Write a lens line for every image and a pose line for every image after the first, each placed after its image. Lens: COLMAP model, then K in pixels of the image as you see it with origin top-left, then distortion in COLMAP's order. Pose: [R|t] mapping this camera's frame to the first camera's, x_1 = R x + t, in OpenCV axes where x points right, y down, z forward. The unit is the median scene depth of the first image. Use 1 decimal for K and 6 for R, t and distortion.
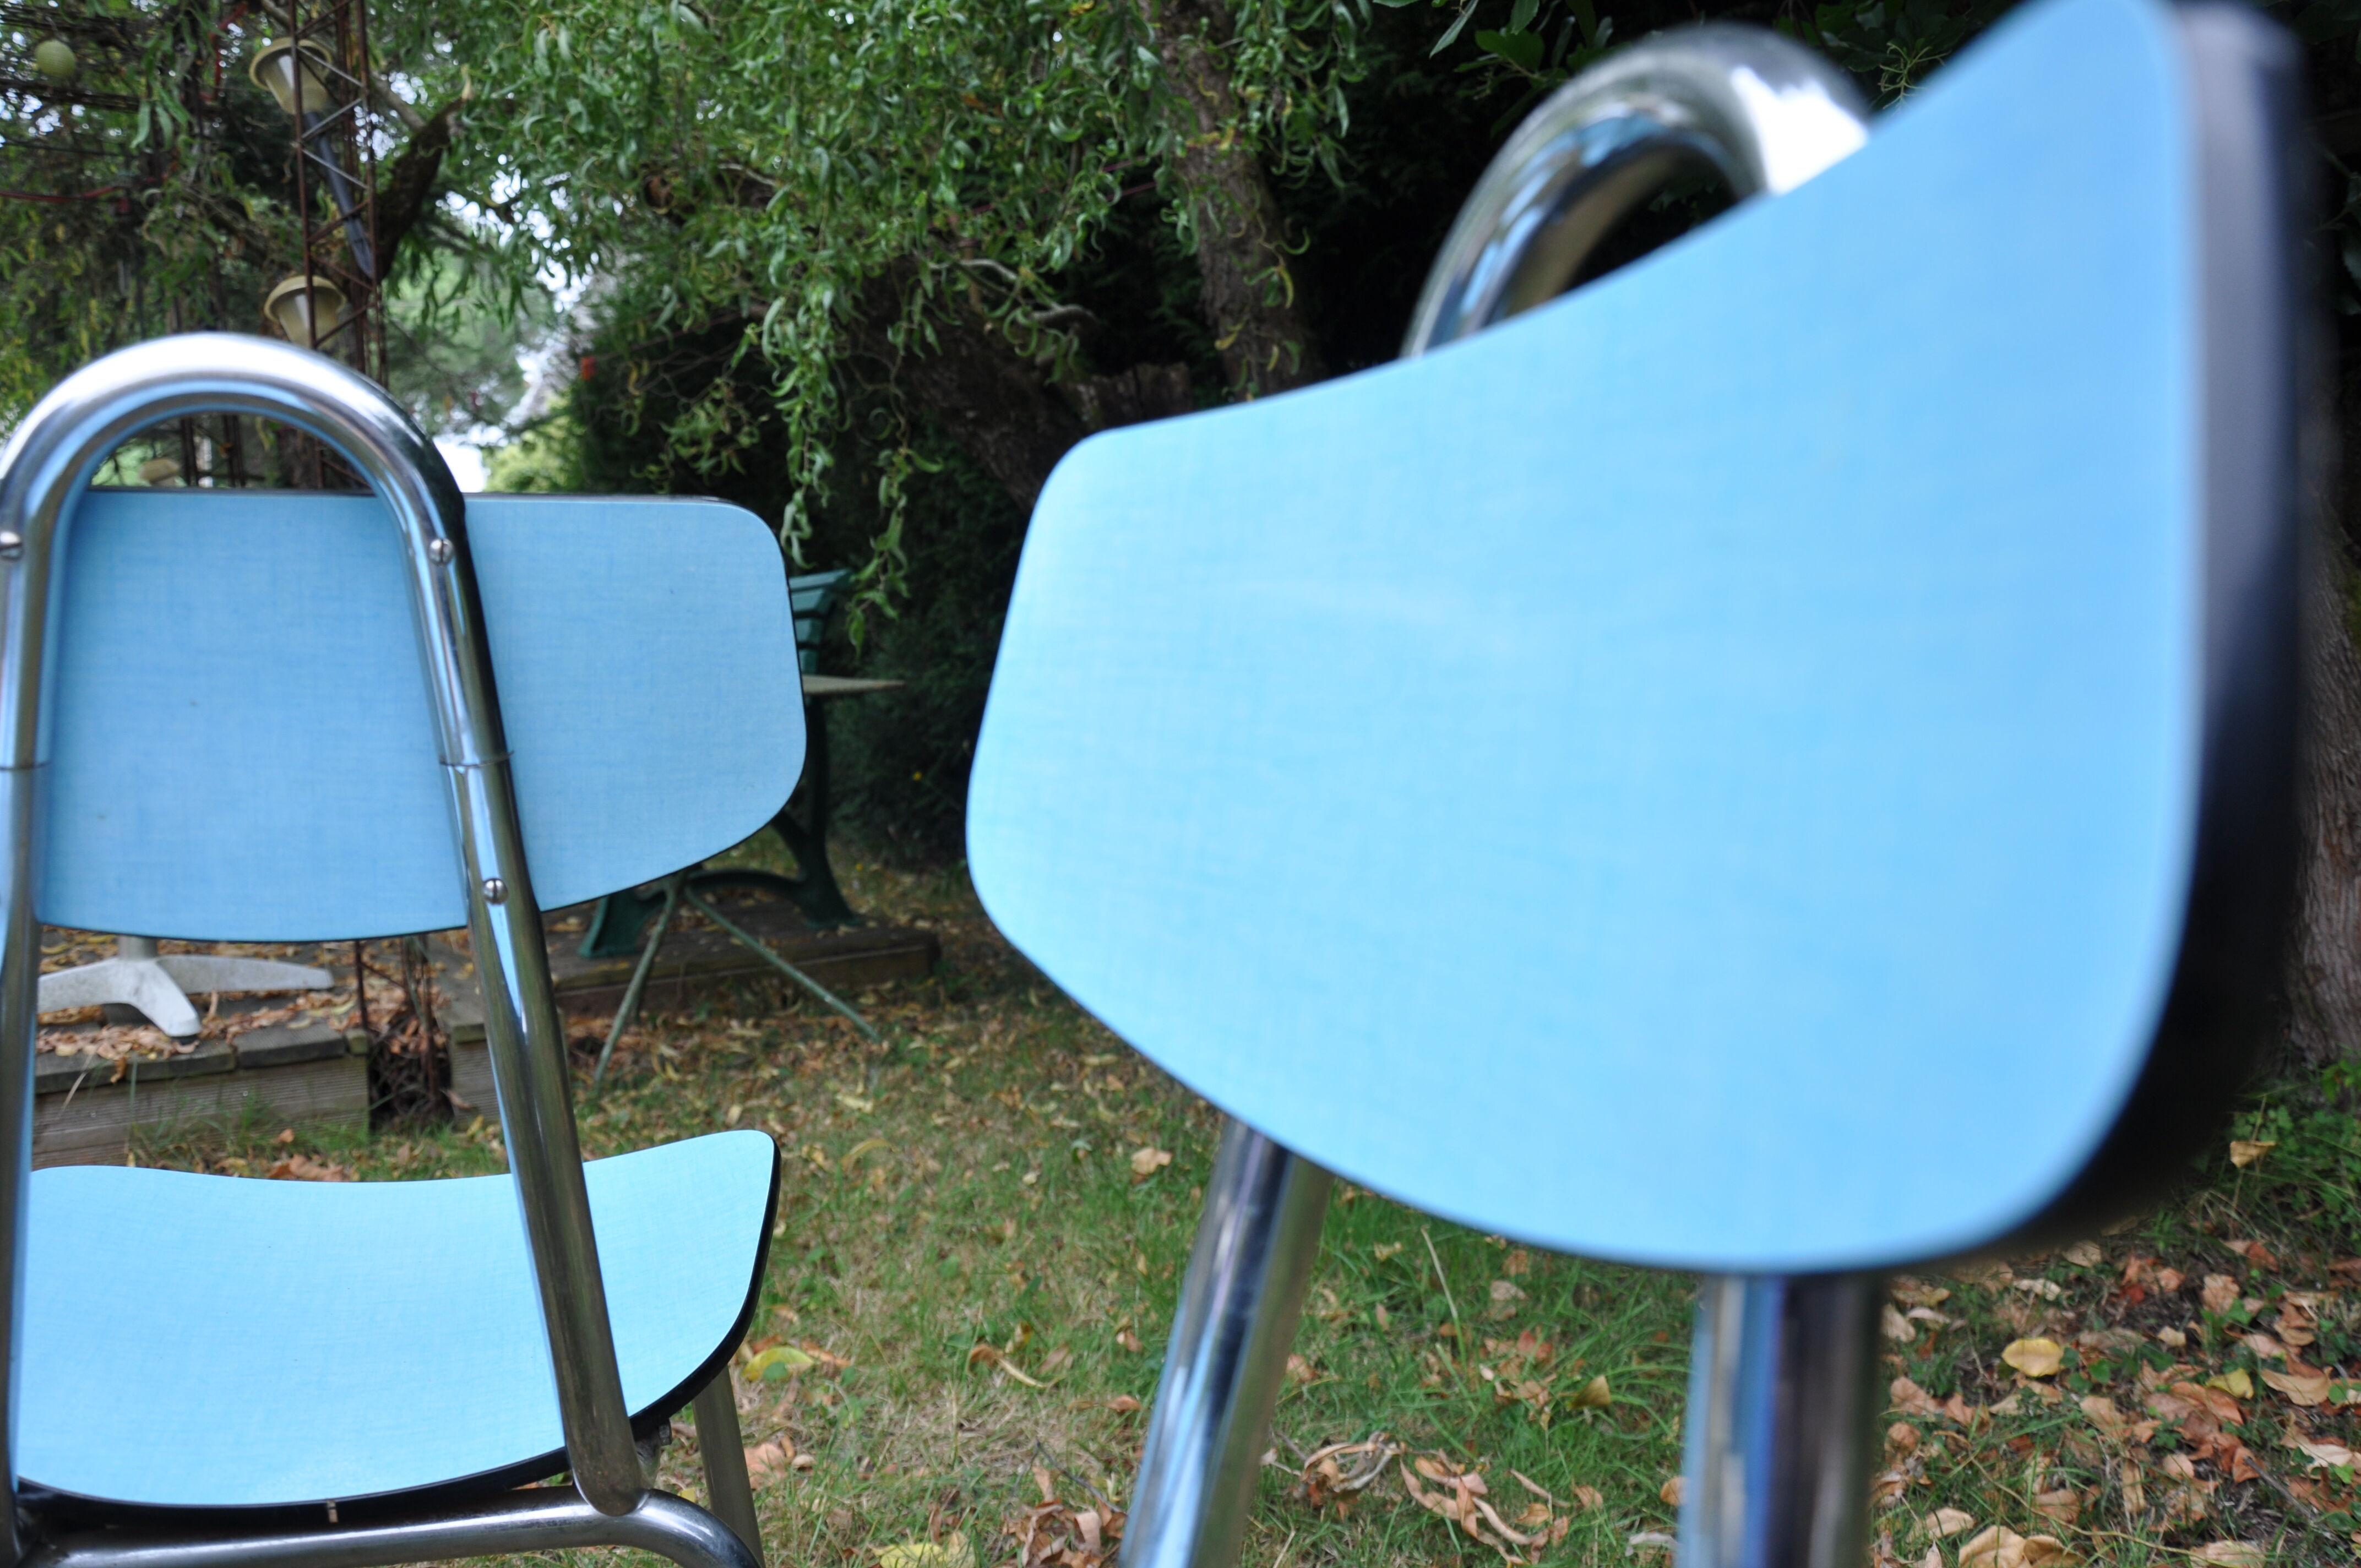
lens RADIAL K [[2011.9, 0, 1180.5], [0, 2011.9, 784.0], [0, 0, 1]] dist [-0.167263, 0.201799]
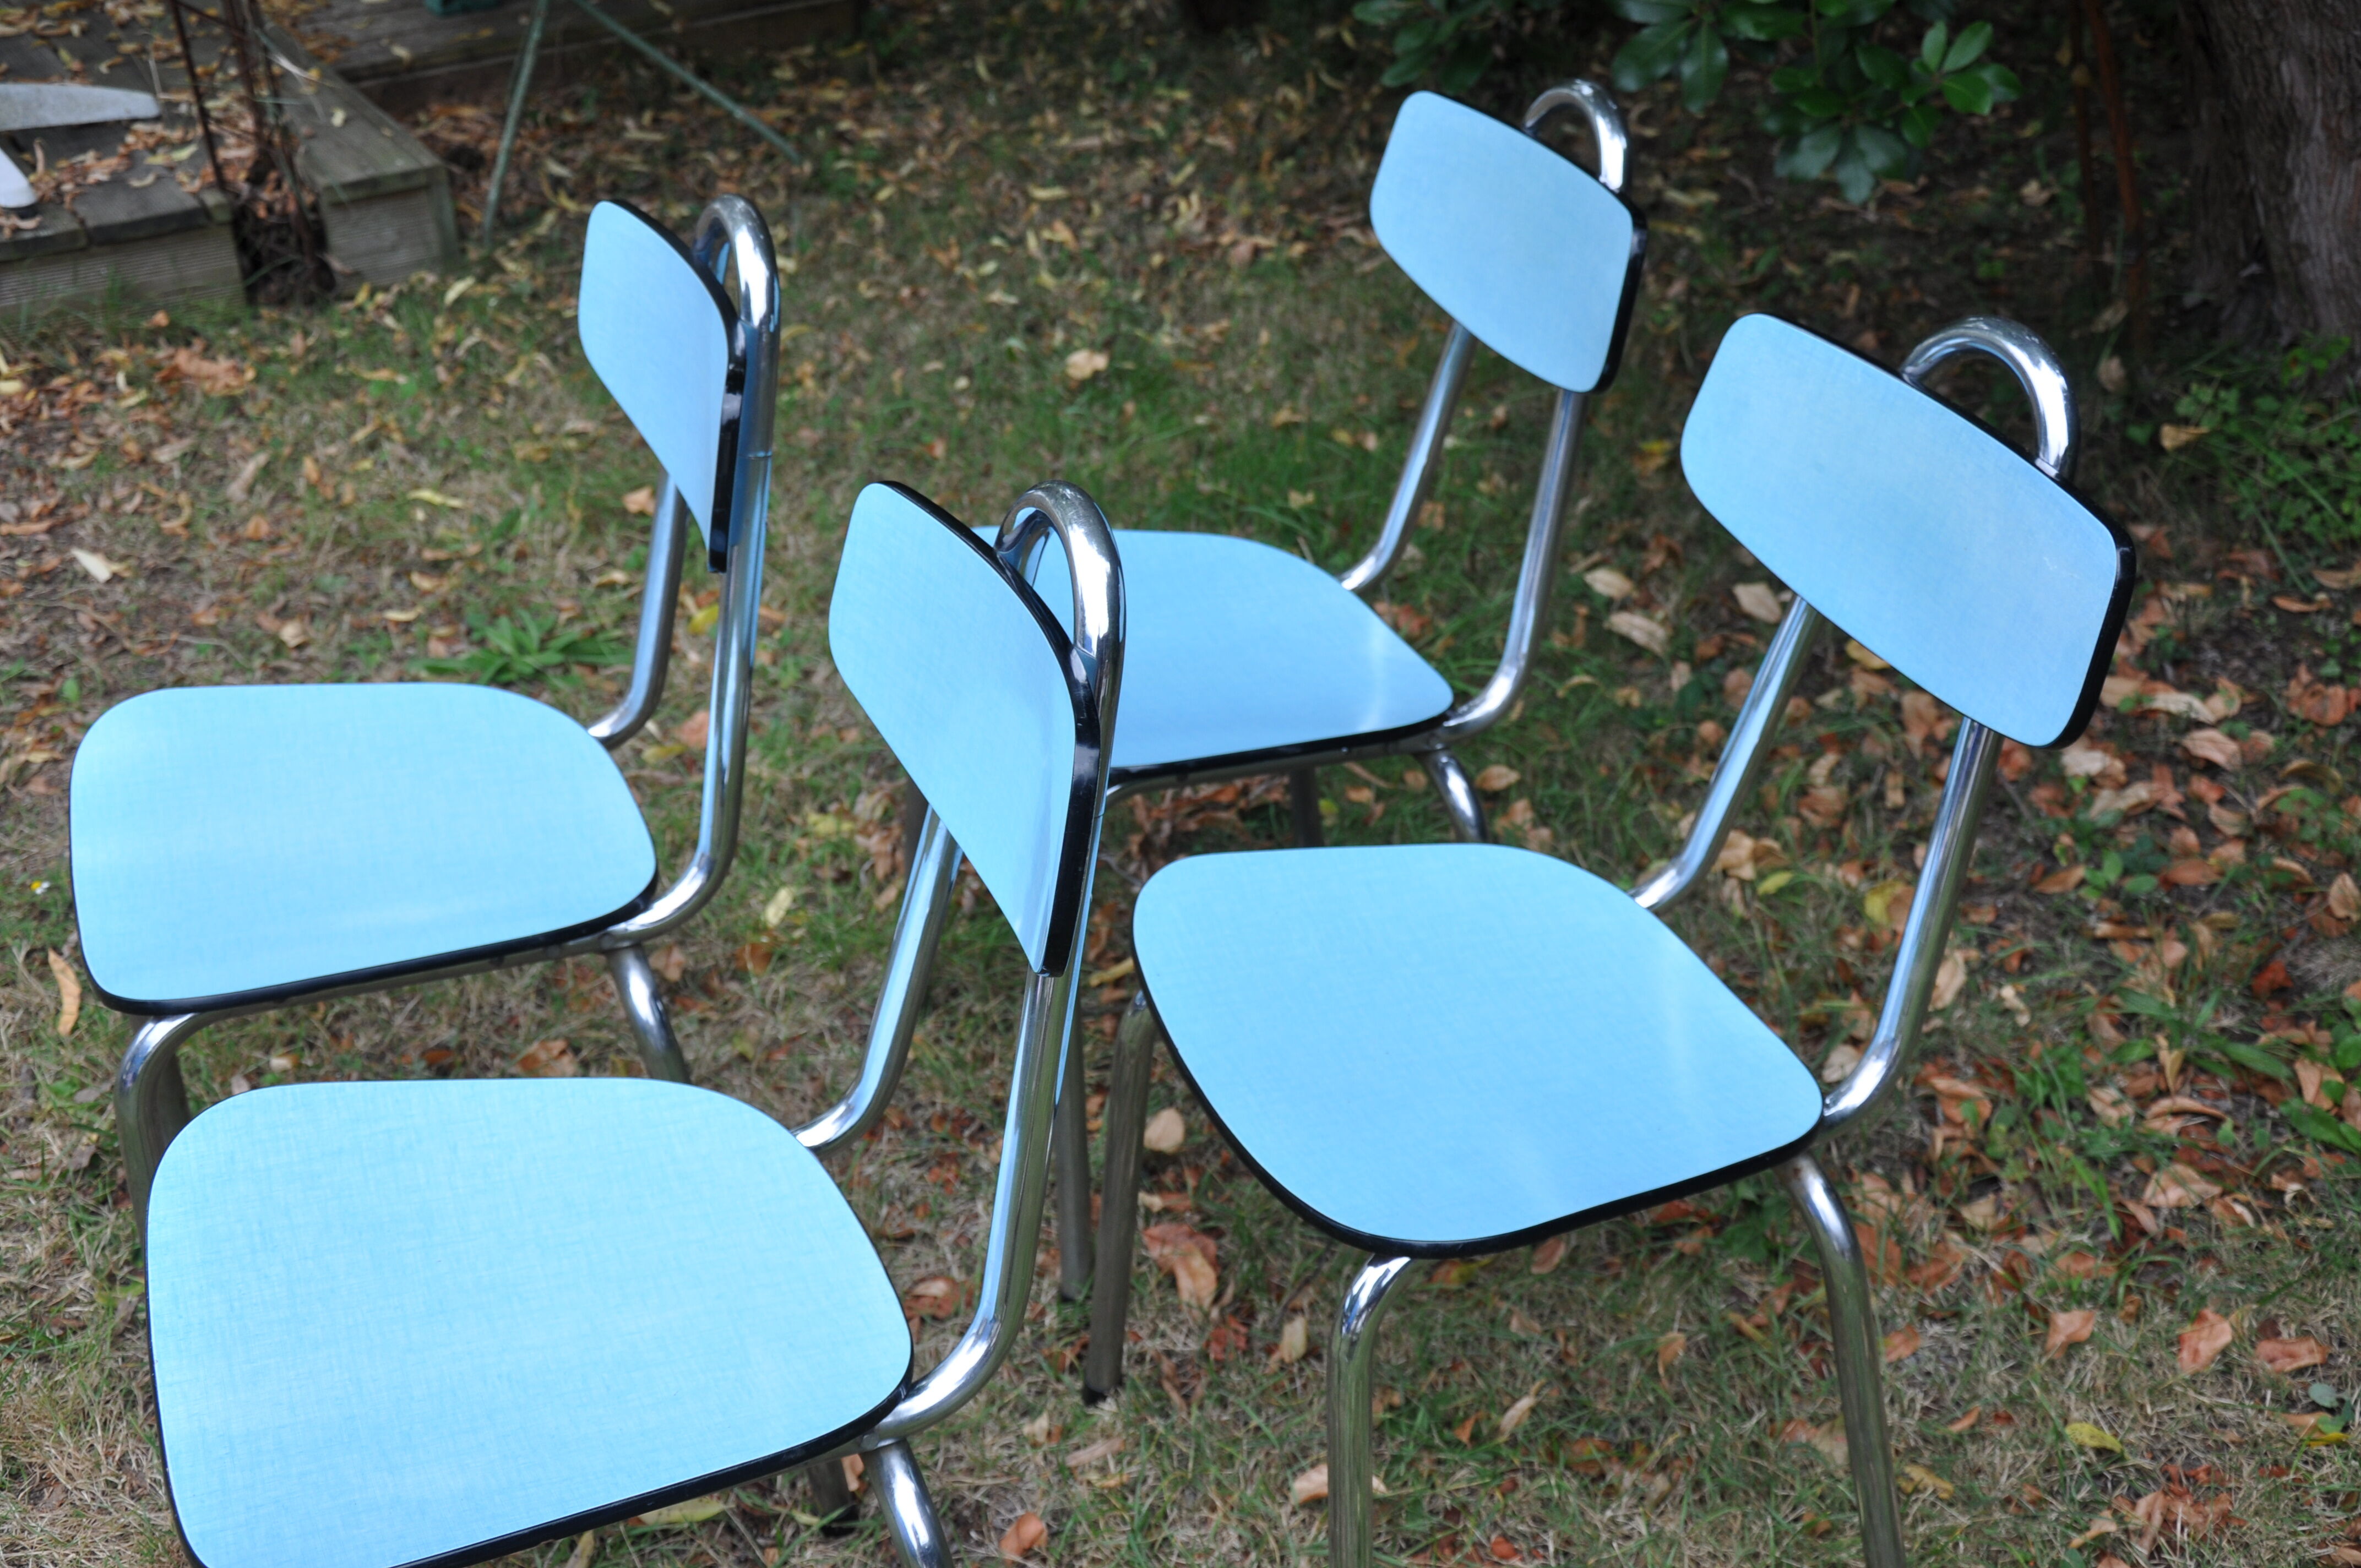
lens RADIAL K [[2822.1, 0, 1180.5], [0, 2822.1, 784.0], [0, 0, 1]] dist [0.107254, 0.451960]
pose [[0.999570, 0.025470, -0.014503, 0.053594], [-0.016565, 0.899133, 0.437362, -0.220175], [0.024179, -0.436934, 0.899168, -0.312491]]
